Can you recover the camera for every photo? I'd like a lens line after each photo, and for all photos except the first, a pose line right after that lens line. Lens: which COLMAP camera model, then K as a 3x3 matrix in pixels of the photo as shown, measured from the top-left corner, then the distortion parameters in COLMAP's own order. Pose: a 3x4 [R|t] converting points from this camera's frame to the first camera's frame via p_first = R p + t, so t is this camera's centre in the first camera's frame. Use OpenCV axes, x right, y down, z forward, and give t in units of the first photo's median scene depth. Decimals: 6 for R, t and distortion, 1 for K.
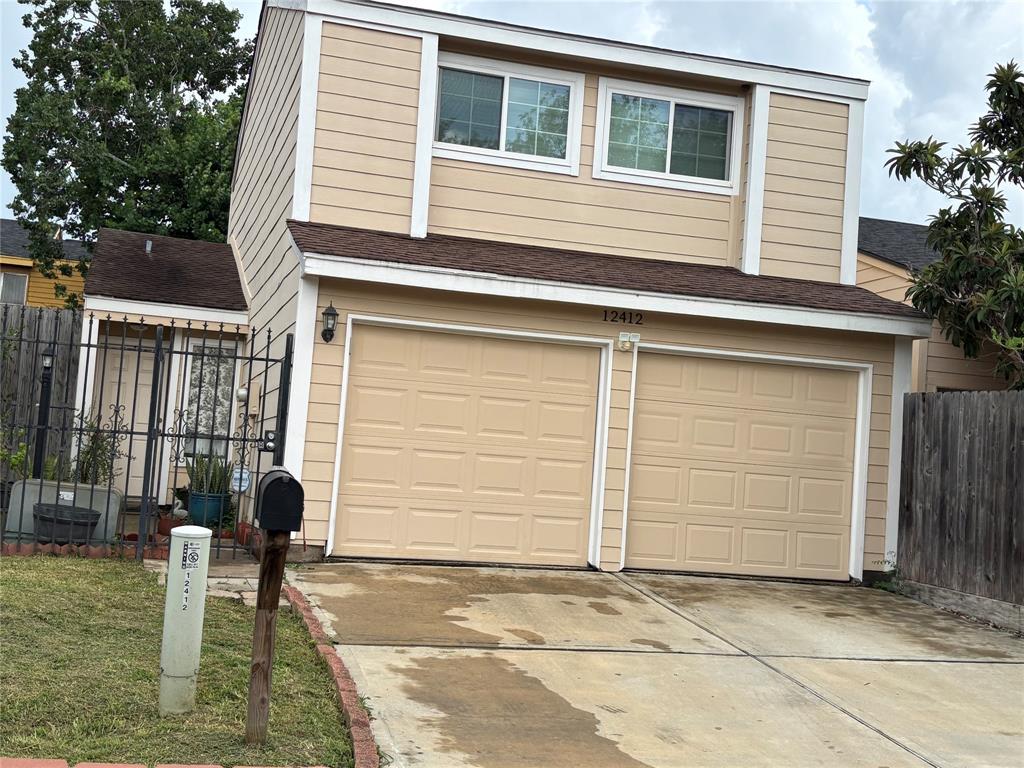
lens RADIAL K [[1306.0, 0, 514.9], [0, 1306.0, 386.4], [0, 0, 1]] dist [0.150649, 0.000000]
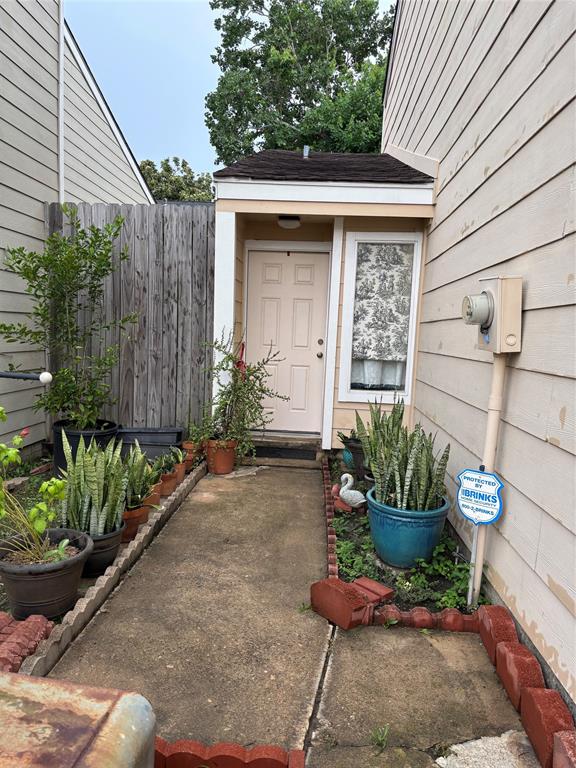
lens RADIAL K [[575.6, 0, 286.8], [0, 575.6, 388.1], [0, 0, 1]] dist [-0.102976, -0.011714]
pose [[0.940262, 0.001083, -0.340450, -0.168216], [0.049298, 0.989023, 0.139298, 0.003460], [0.336864, -0.147760, 0.929887, 0.660215]]
